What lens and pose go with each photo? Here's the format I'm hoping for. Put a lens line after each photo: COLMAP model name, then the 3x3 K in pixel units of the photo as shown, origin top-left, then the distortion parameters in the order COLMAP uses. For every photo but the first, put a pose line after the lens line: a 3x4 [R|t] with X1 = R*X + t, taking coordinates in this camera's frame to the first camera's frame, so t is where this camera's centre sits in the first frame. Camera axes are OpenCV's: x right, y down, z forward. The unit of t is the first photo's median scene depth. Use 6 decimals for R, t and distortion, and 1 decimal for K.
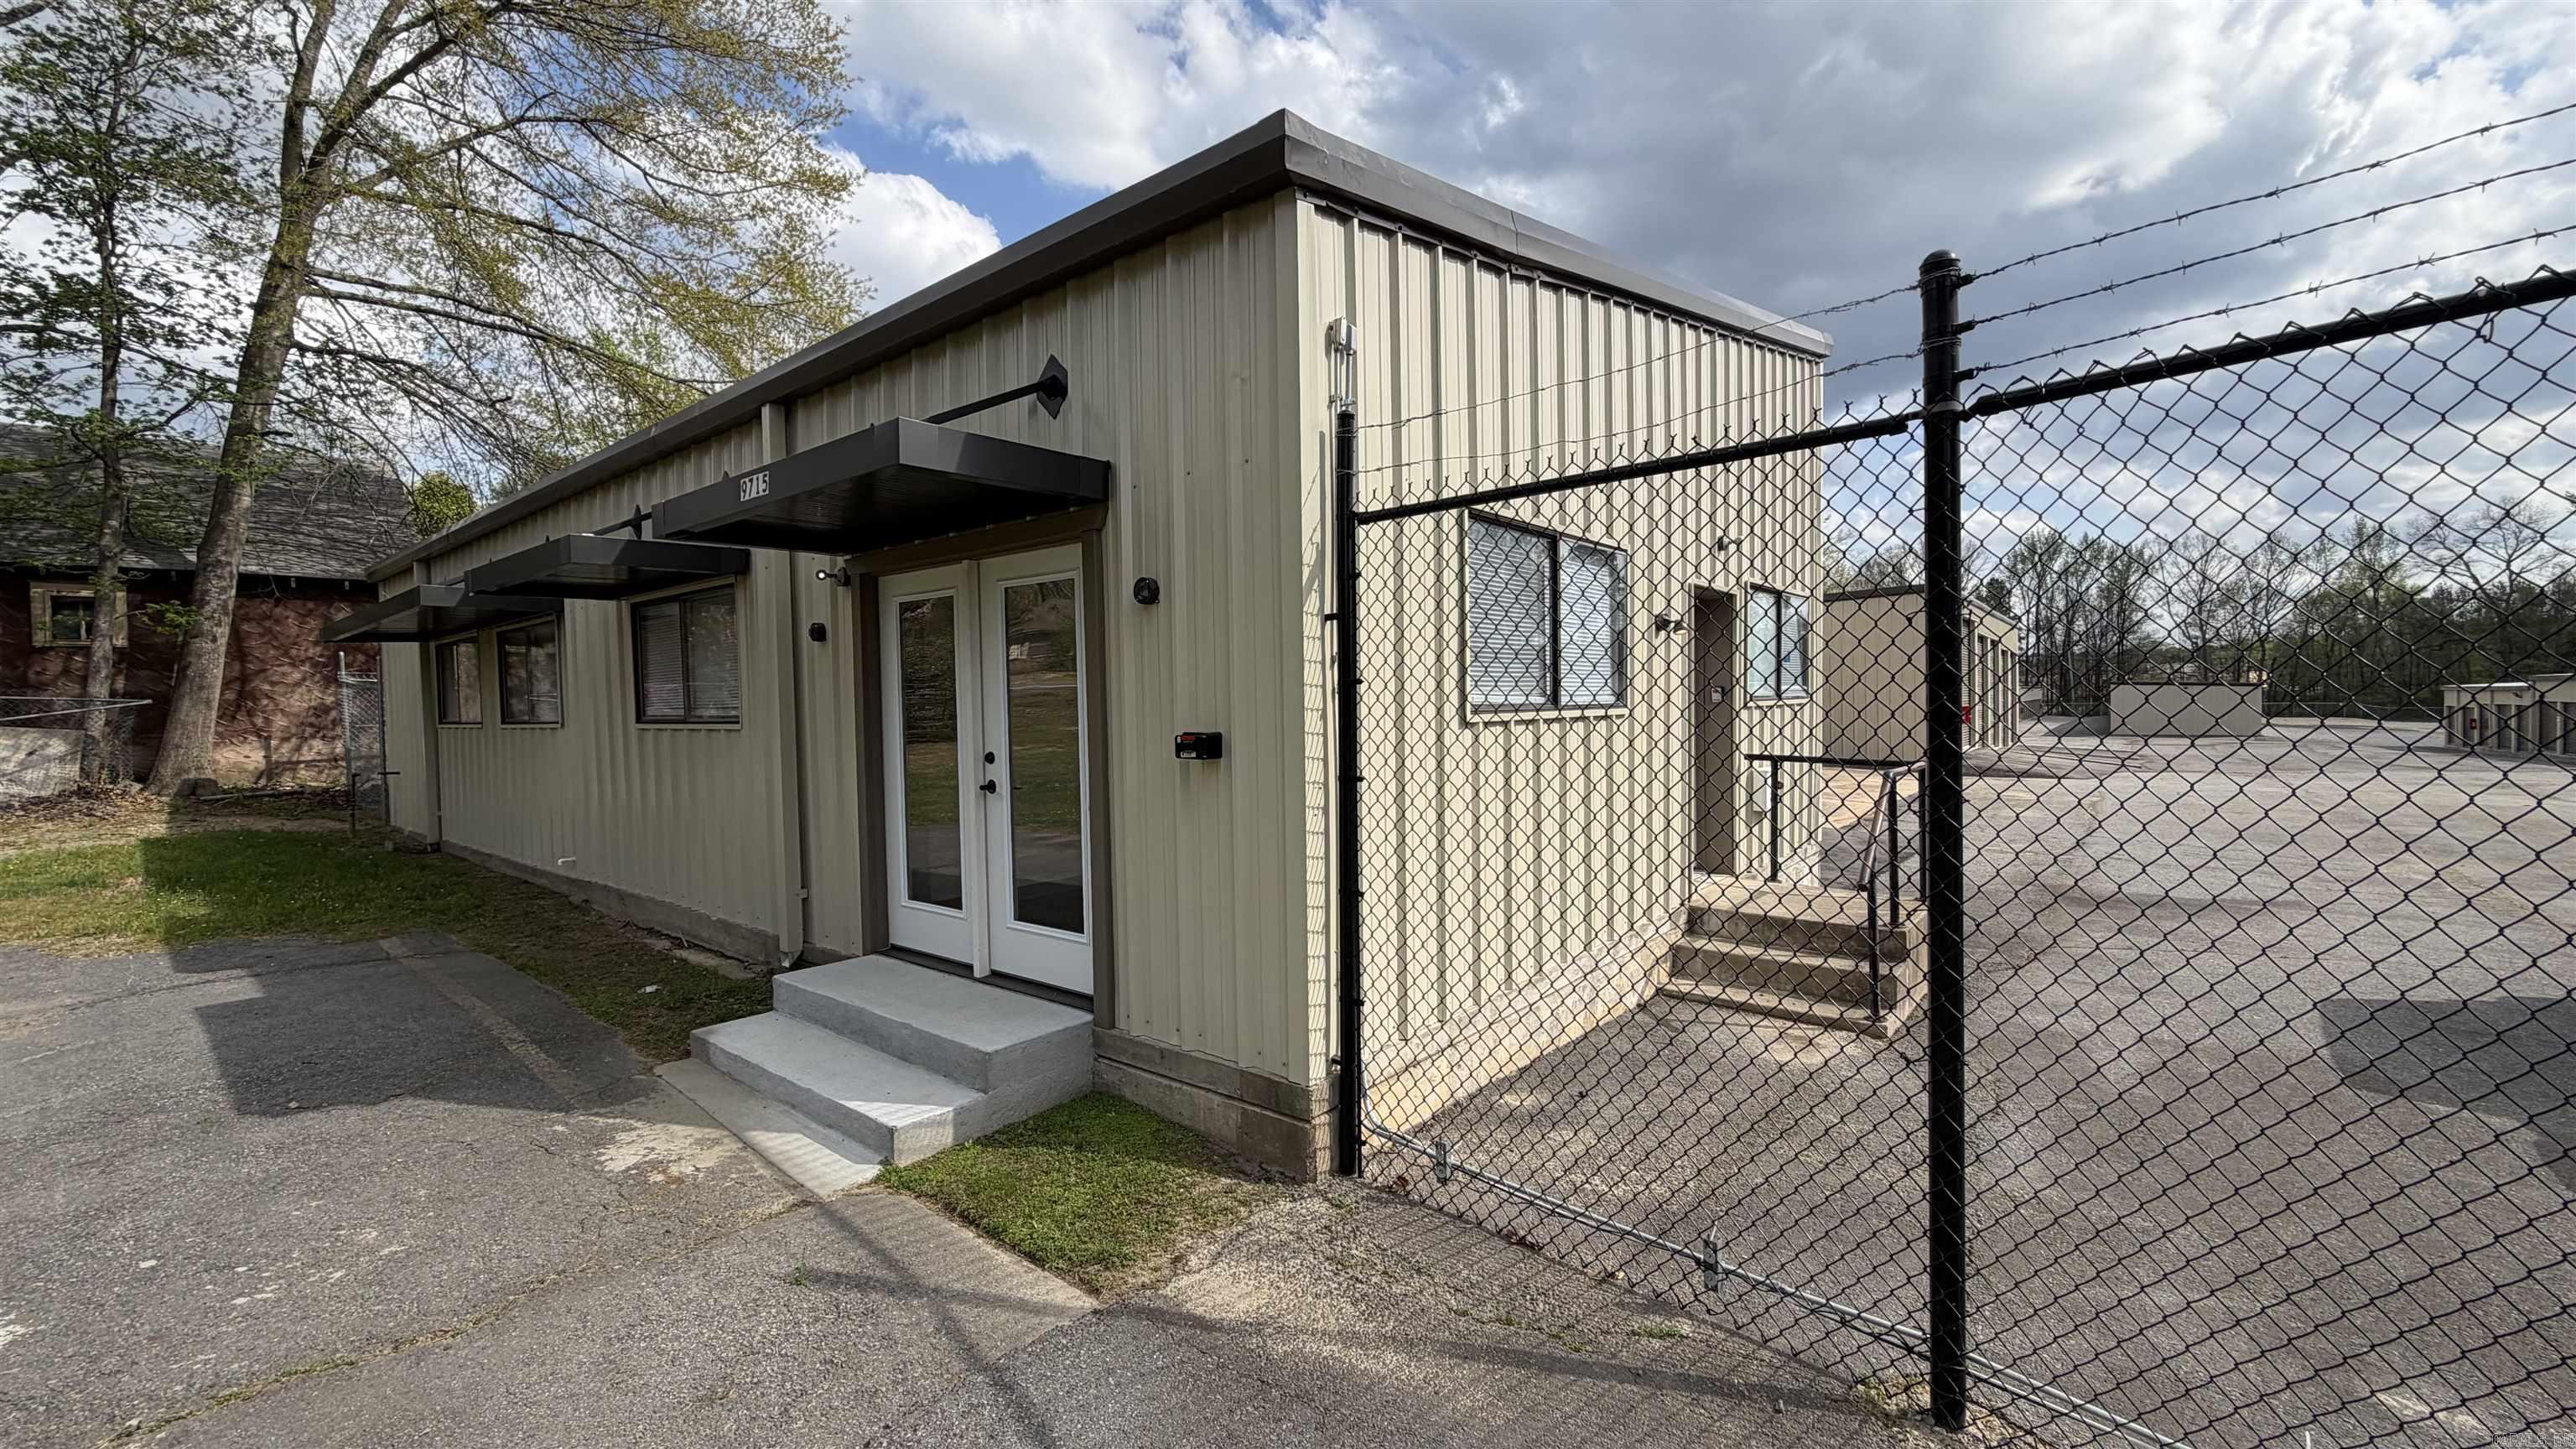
lens RADIAL K [[1034.2, 0, 1278.4], [0, 1034.2, 724.8], [0, 0, 1]] dist [0.001586, 0.000841]
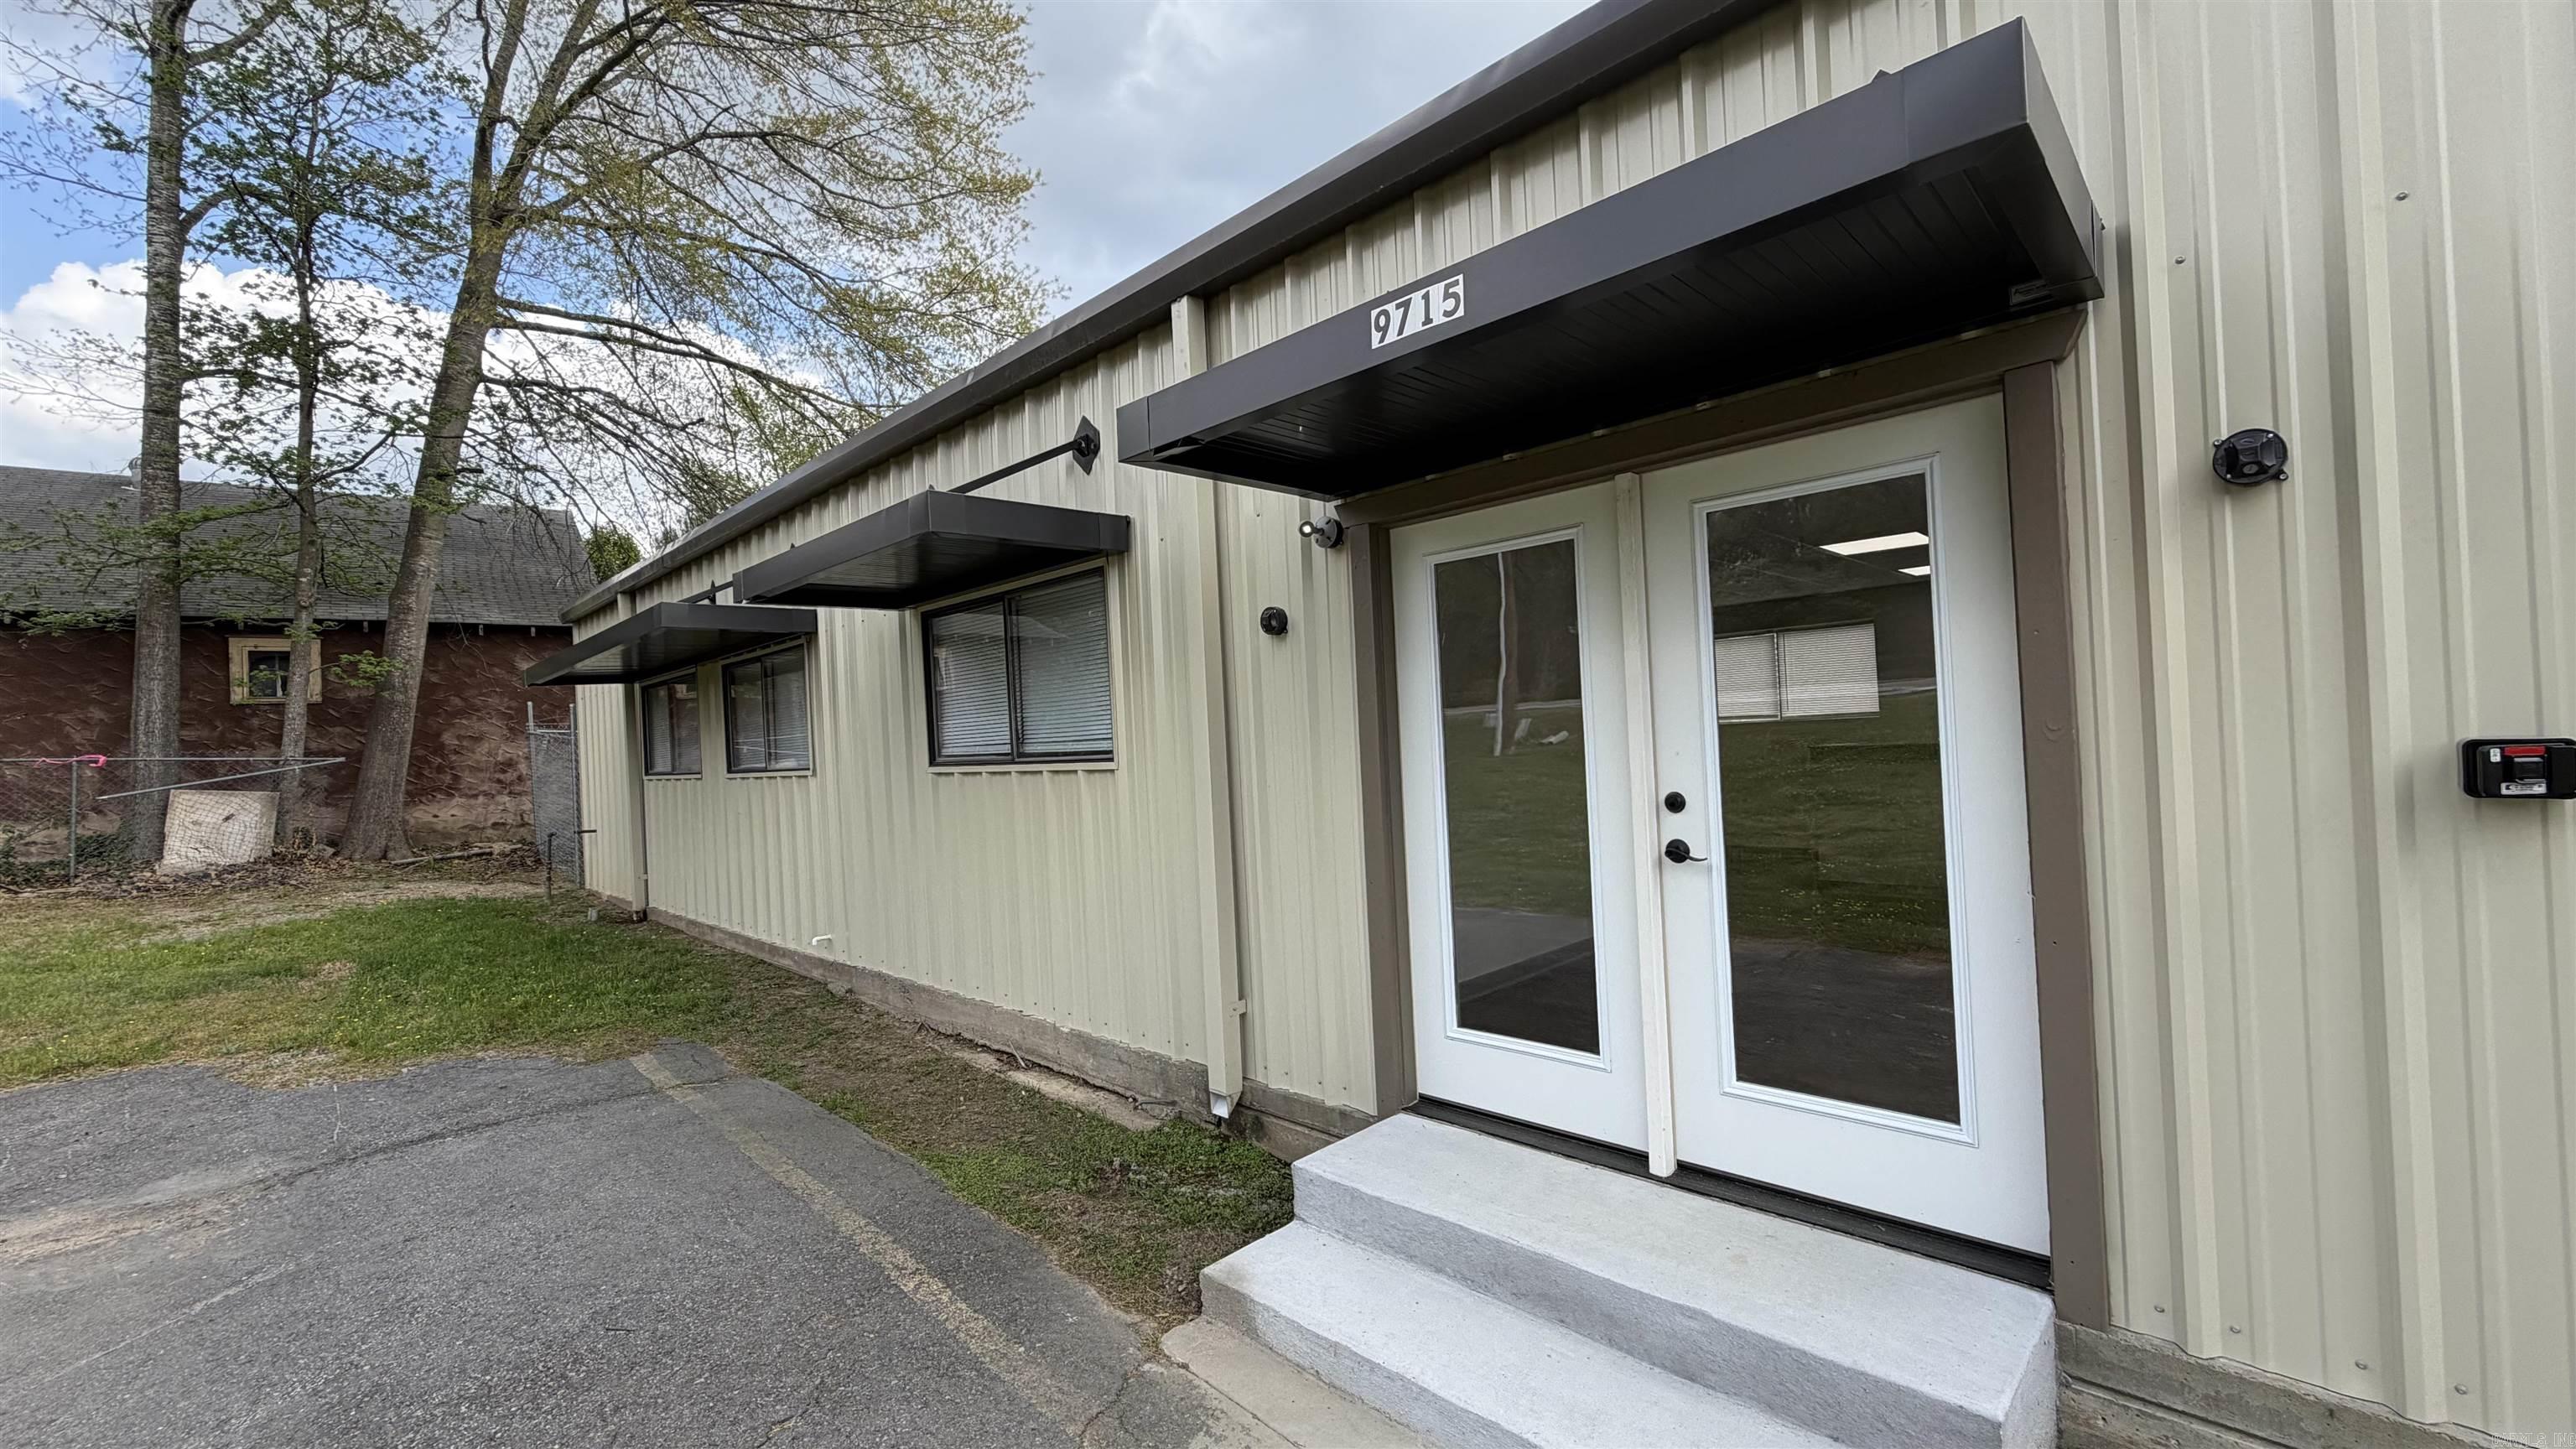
lens RADIAL K [[1034.2, 0, 1279.8], [0, 1034.2, 724.4], [0, 0, 1]] dist [0.001586, 0.000841]
pose [[0.995828, -0.030187, -0.086112, -0.390262], [0.027384, 0.999062, -0.033544, 0.000778], [0.087044, 0.031046, 0.995721, 0.335518]]
